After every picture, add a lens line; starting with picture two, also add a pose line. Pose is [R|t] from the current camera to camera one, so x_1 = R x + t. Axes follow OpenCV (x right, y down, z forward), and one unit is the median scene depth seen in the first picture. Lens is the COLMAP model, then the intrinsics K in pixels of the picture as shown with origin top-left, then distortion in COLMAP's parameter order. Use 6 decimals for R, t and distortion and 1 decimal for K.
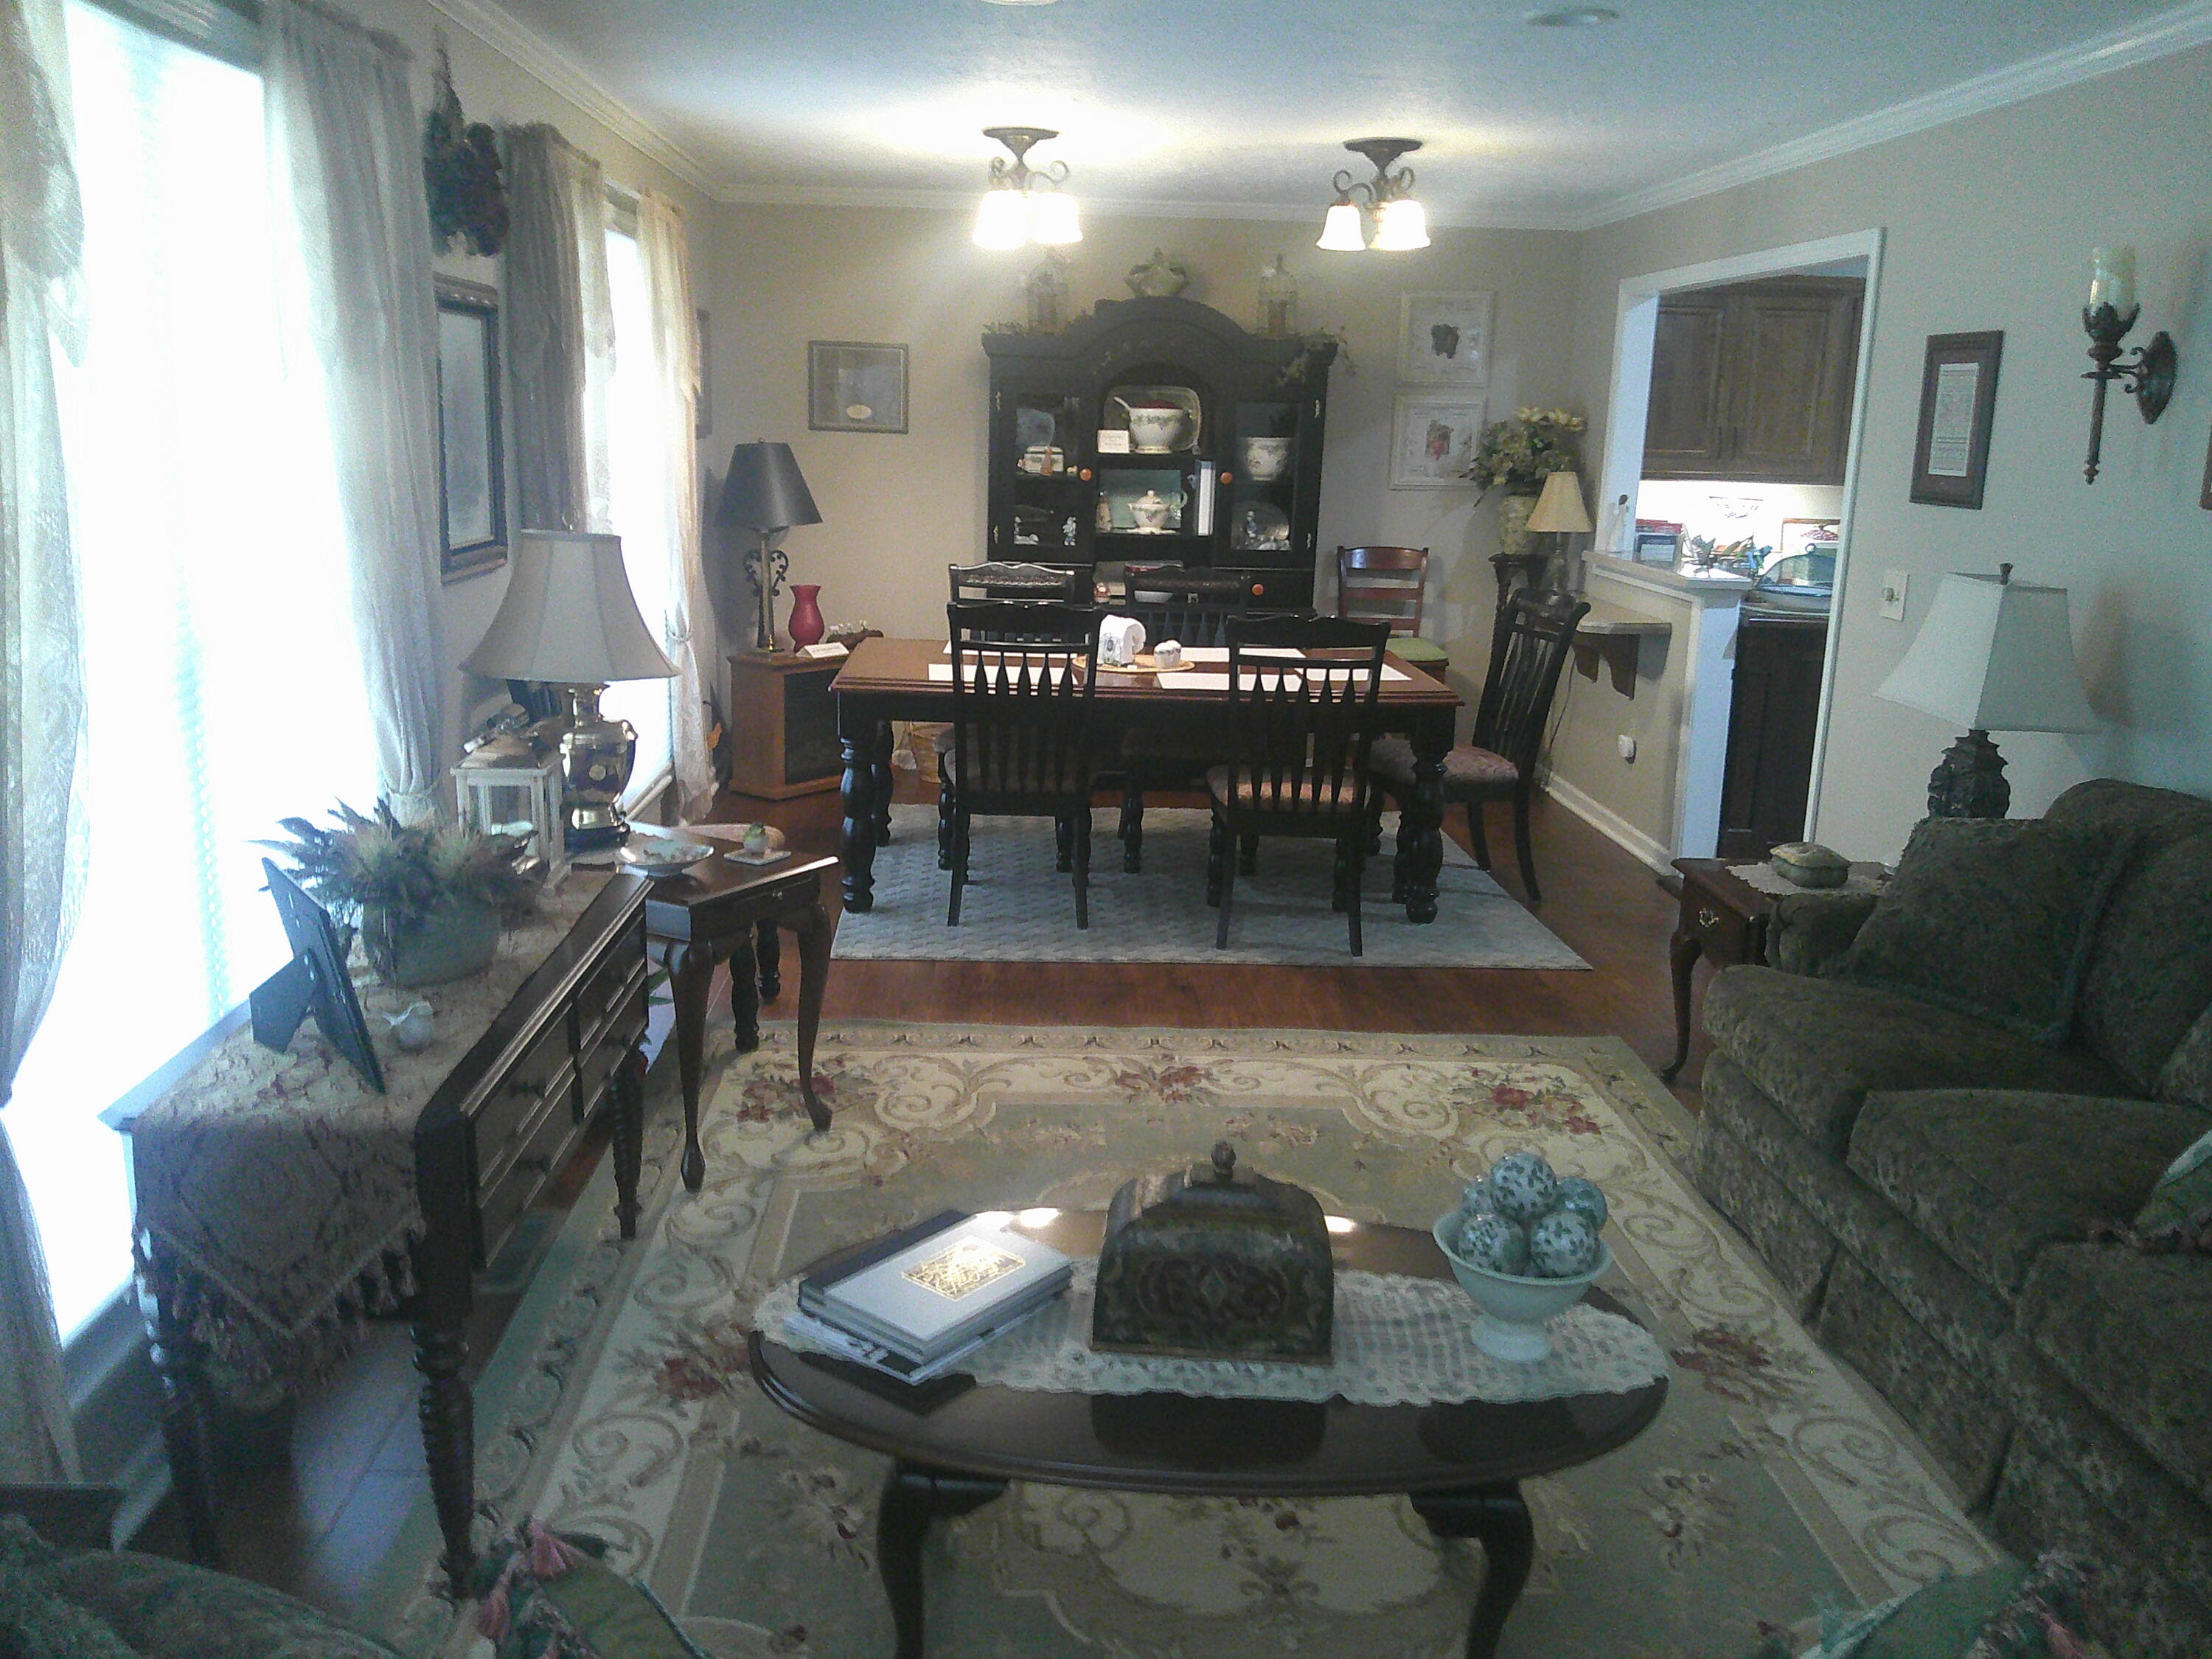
lens RADIAL K [[1794.0, 0, 1106.0], [0, 1794.0, 829.5], [0, 0, 1]] dist [0.009832, -0.067975]
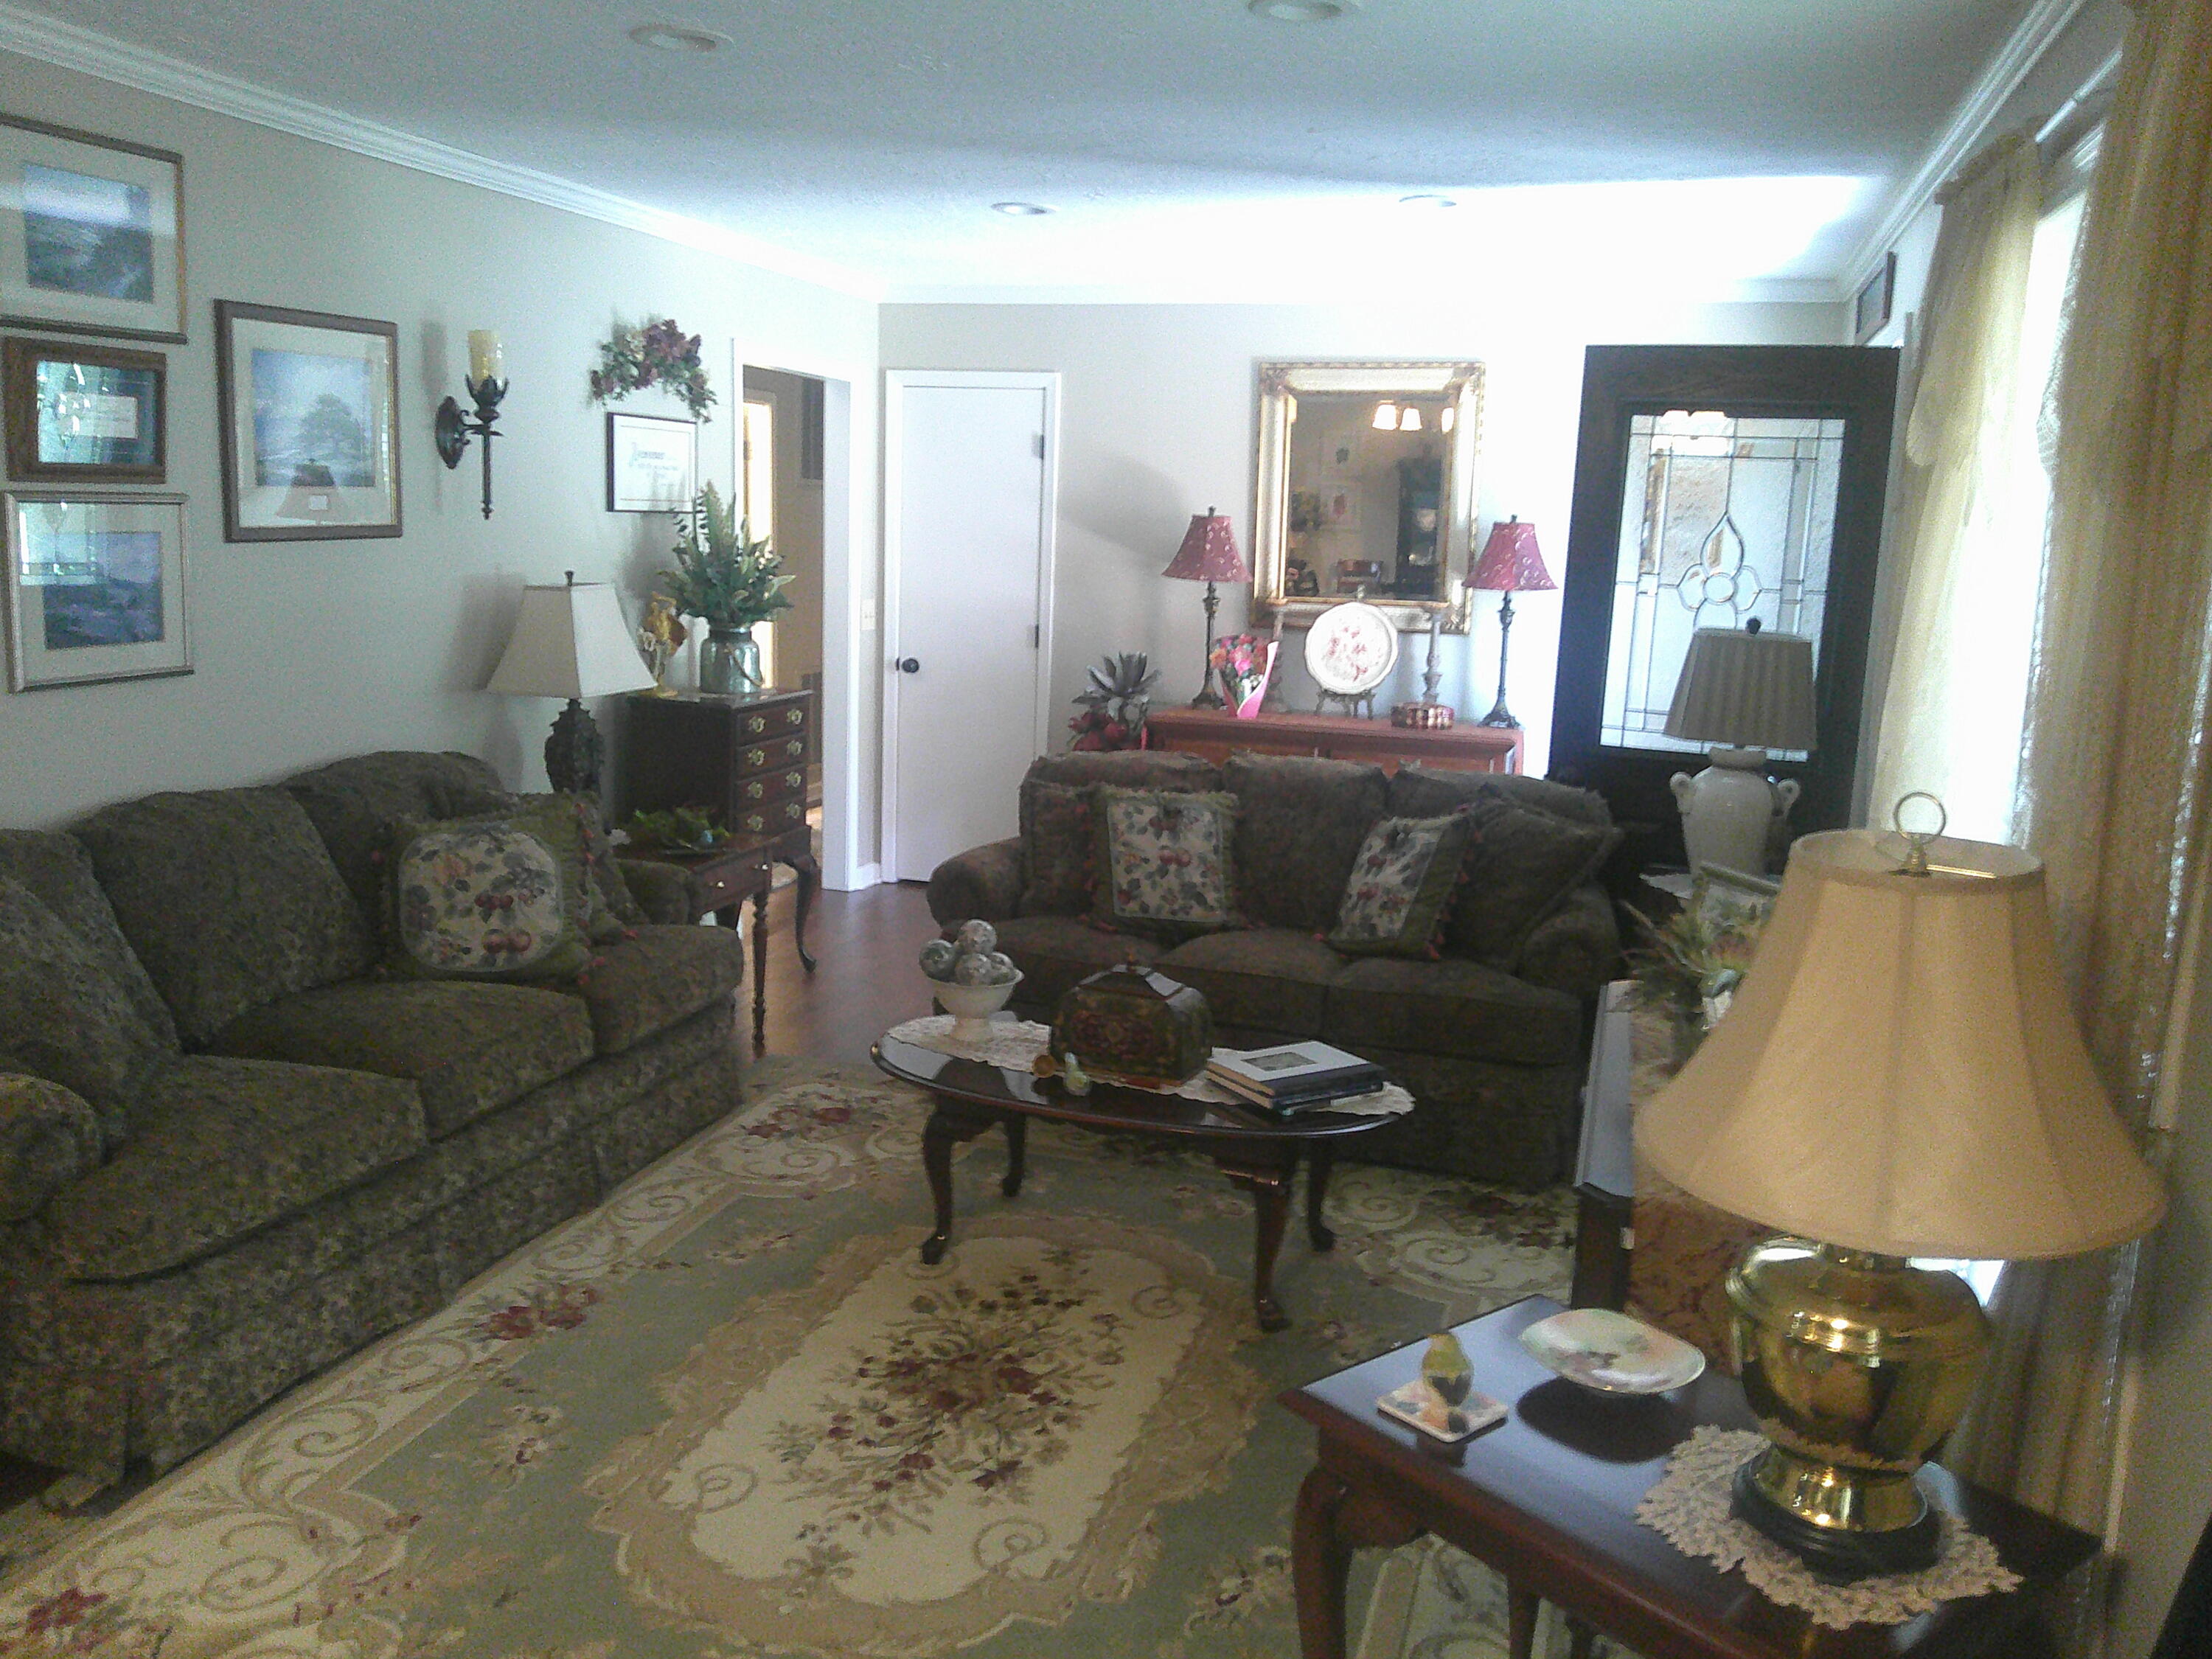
lens RADIAL K [[1794.0, 0, 1106.0], [0, 1794.0, 829.5], [0, 0, 1]] dist [0.009832, -0.067975]
pose [[-0.940442, -0.110699, 0.321426, -0.303944], [0.024260, 0.921233, 0.388254, -0.398521], [-0.339087, 0.372928, -0.863681, 1.696799]]
